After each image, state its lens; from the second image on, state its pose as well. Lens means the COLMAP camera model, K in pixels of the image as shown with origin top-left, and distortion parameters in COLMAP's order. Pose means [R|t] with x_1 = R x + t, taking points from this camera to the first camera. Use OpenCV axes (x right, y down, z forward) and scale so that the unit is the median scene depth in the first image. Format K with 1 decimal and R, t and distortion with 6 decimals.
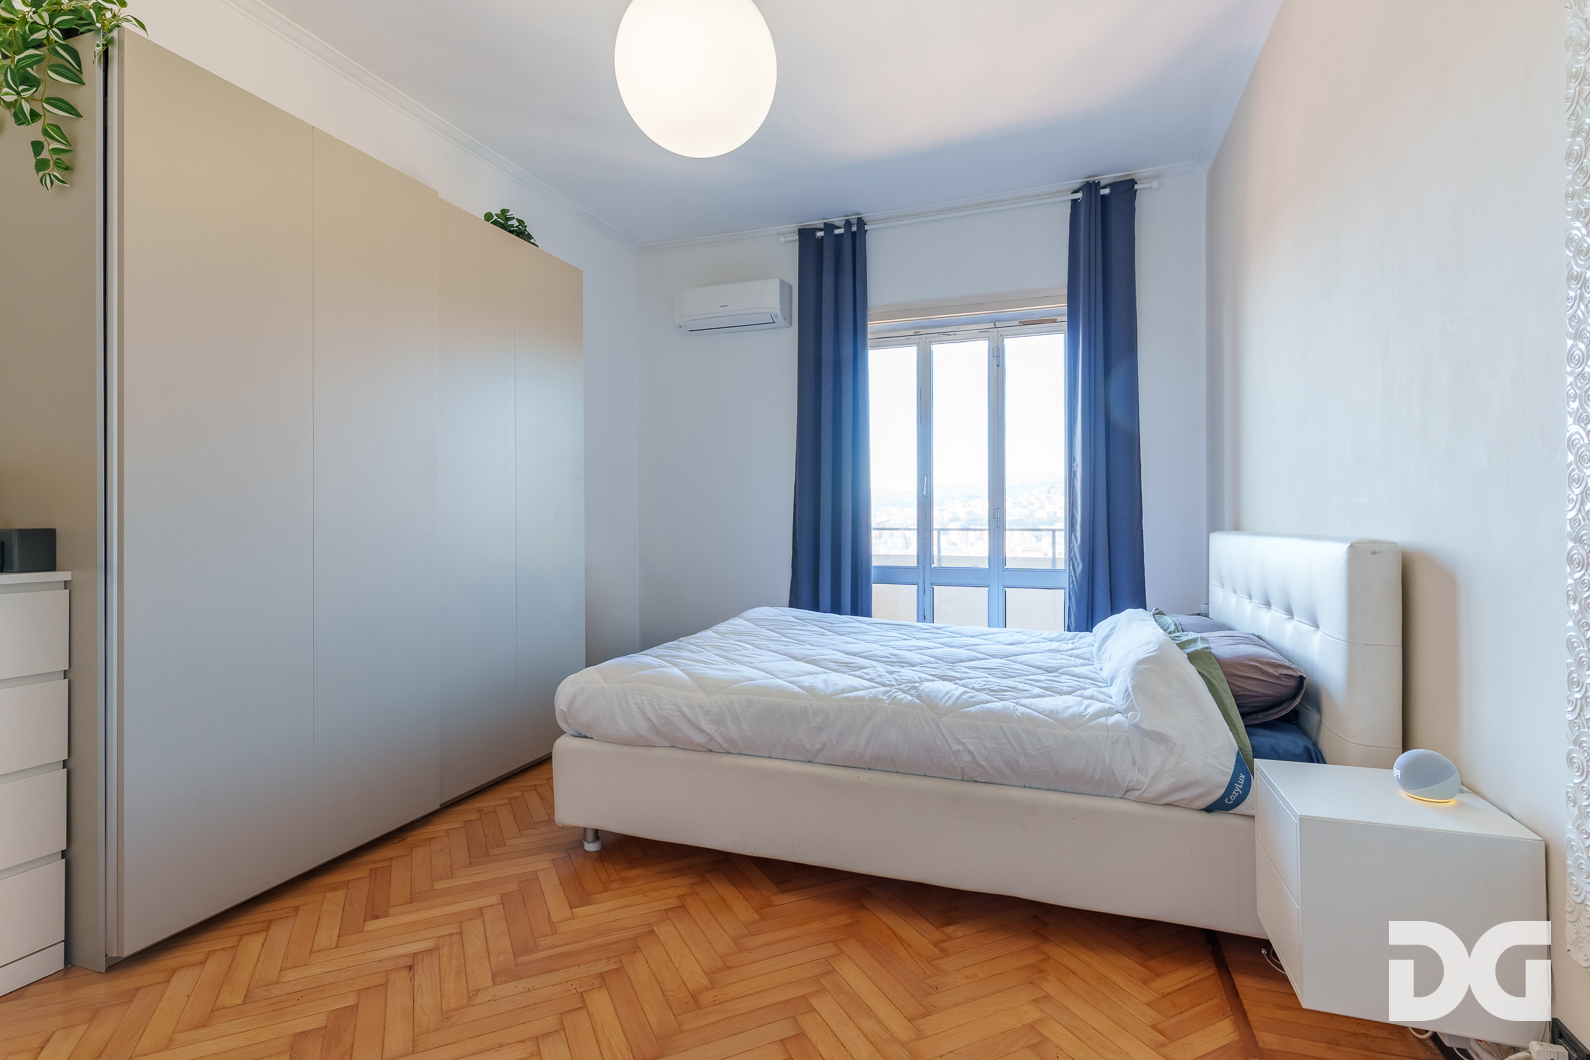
lens RADIAL K [[759.1, 0, 798.7], [0, 759.1, 513.8], [0, 0, 1]] dist [0.004320, -0.000290]
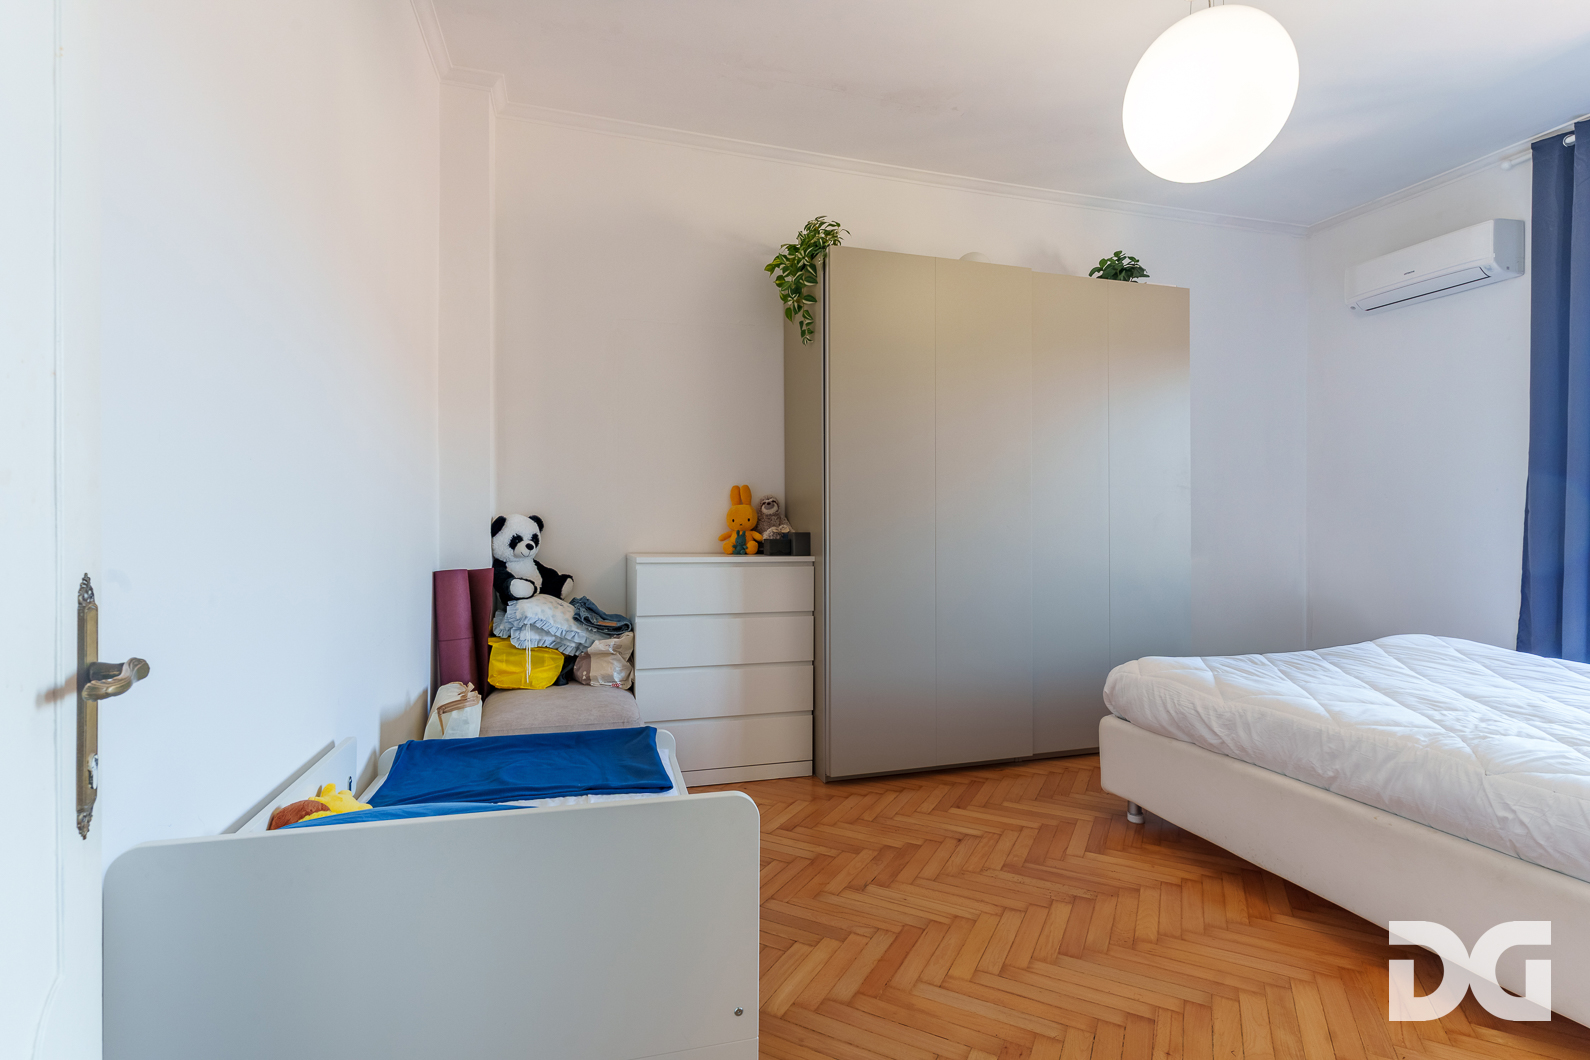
lens RADIAL K [[759.1, 0, 796.7], [0, 759.1, 528.4], [0, 0, 1]] dist [0.004320, -0.000290]
pose [[0.592861, 0.005180, -0.805288, 0.364656], [0.002178, 0.999965, 0.008035, -0.003485], [0.805302, -0.006518, 0.592829, -0.074308]]
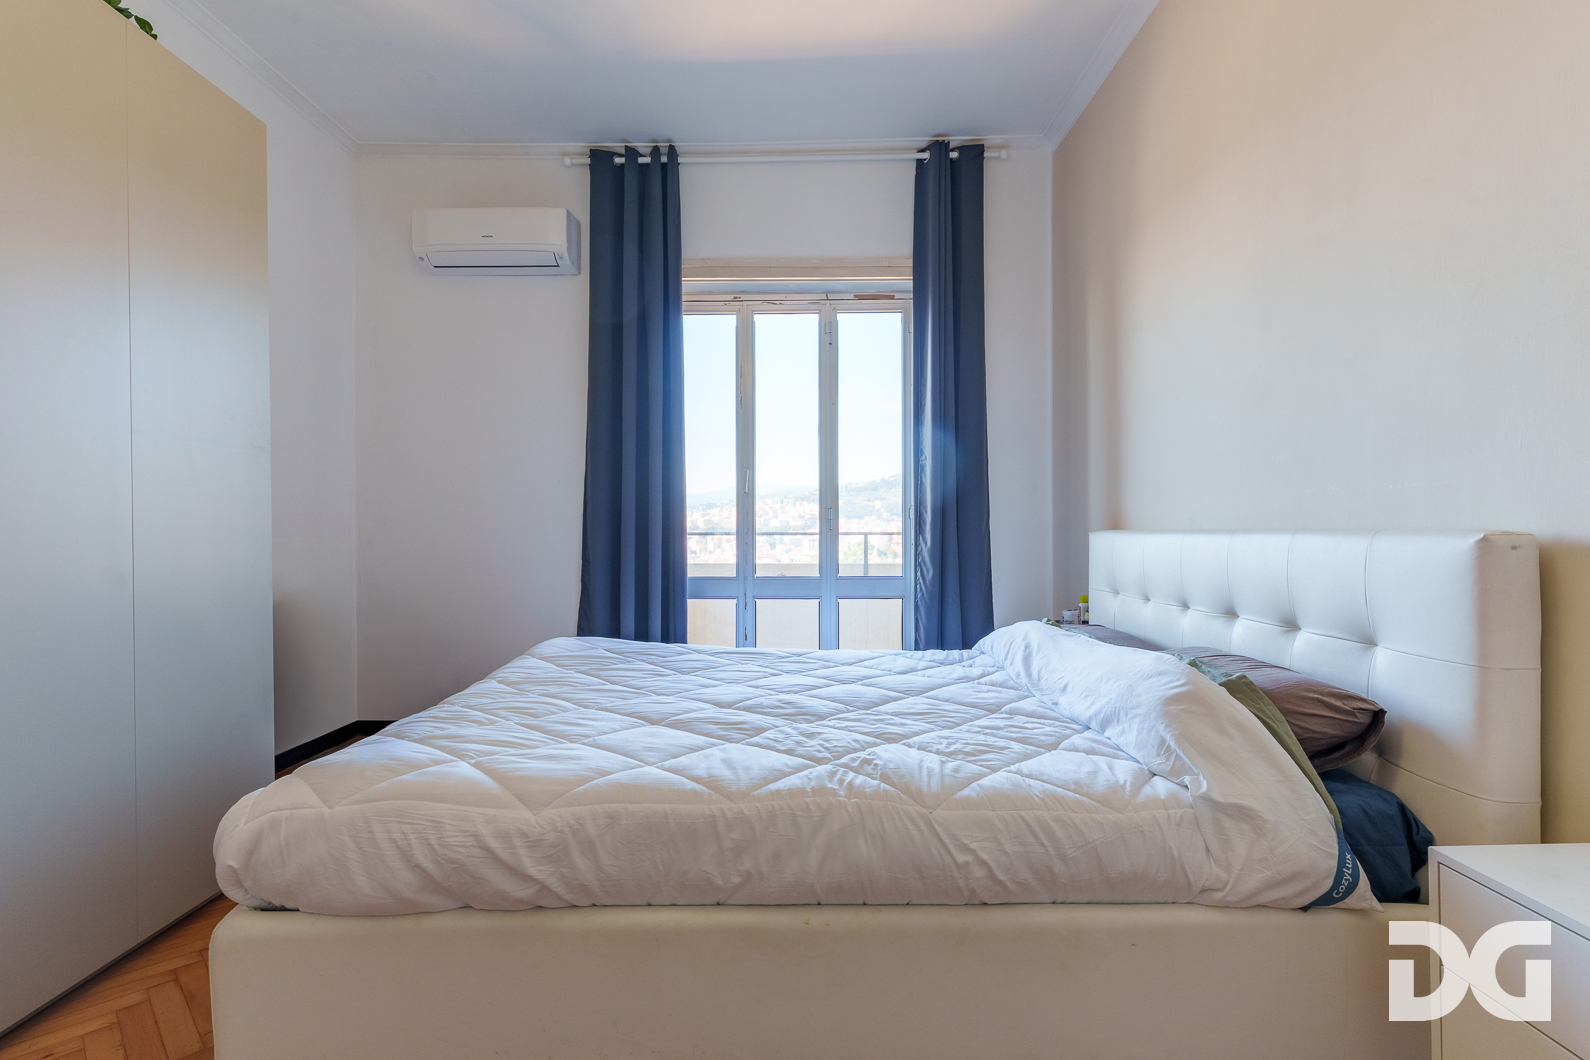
lens RADIAL K [[759.1, 0, 804.4], [0, 759.1, 523.2], [0, 0, 1]] dist [0.004320, -0.000290]
pose [[0.940161, -0.000393, 0.340731, -0.123077], [0.000232, 1.000000, 0.000514, 0.019322], [-0.340731, -0.000404, 0.940161, 0.386042]]
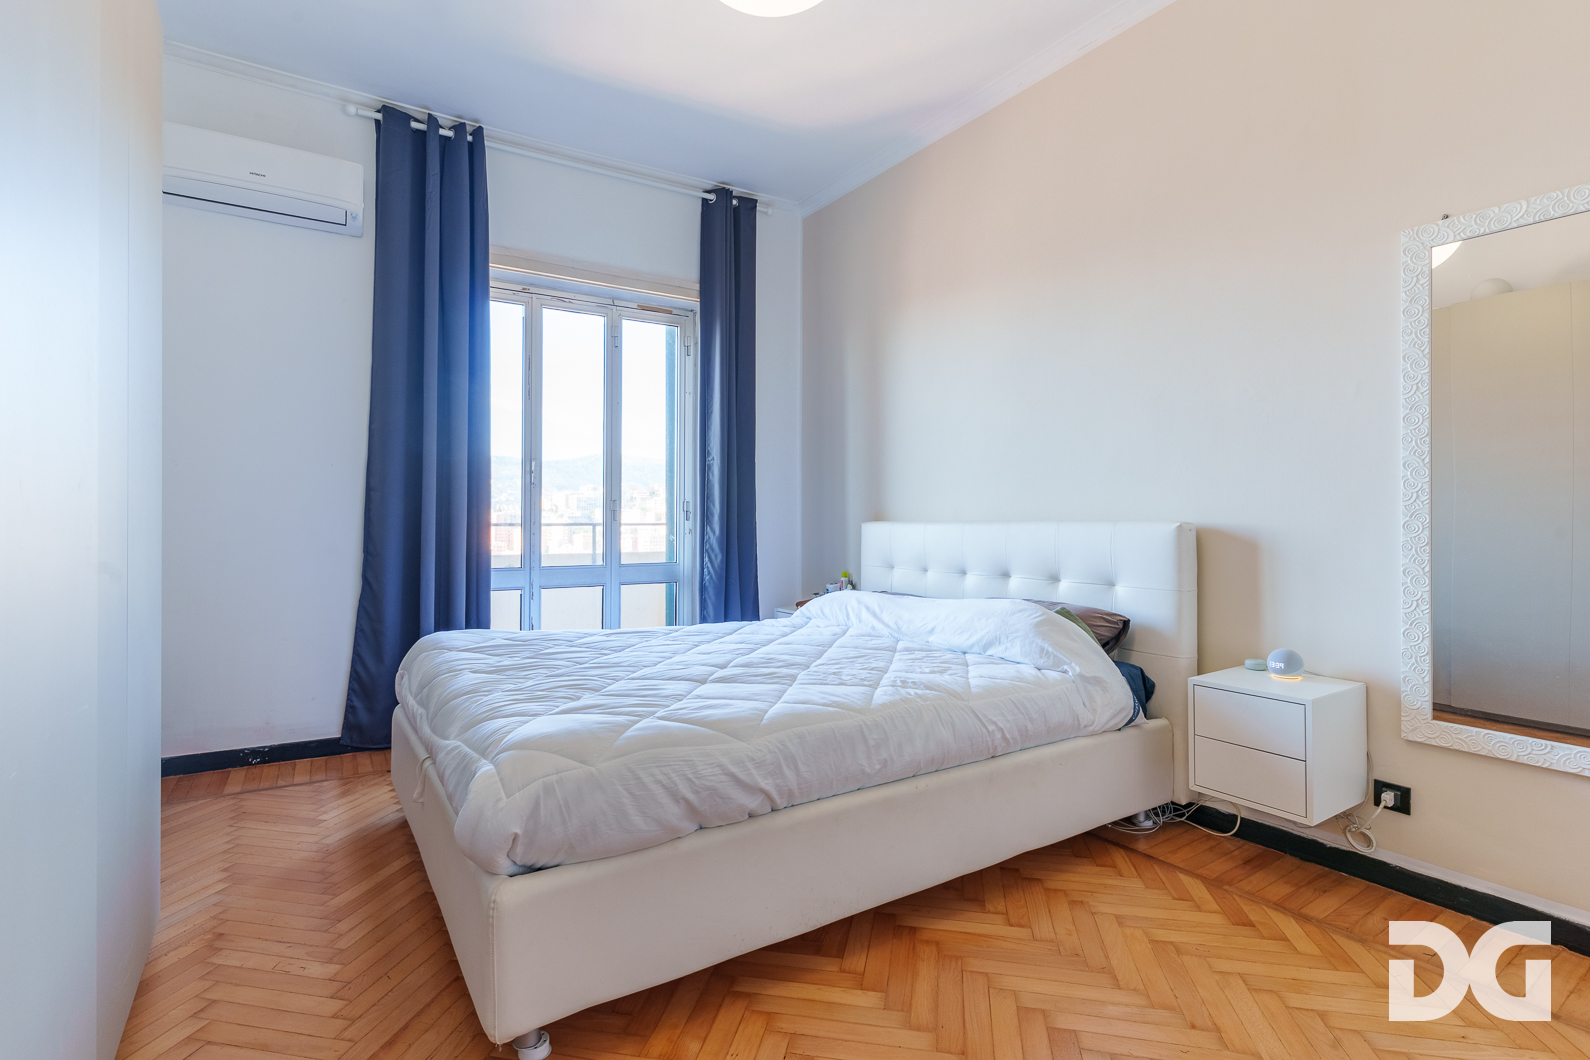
lens RADIAL K [[759.1, 0, 799.0], [0, 759.1, 509.2], [0, 0, 1]] dist [0.004320, -0.000290]
pose [[0.605104, 0.010108, 0.796082, -0.677734], [-0.006413, 0.999949, -0.007821, 0.019241], [-0.796120, -0.000373, 0.605138, 0.516475]]
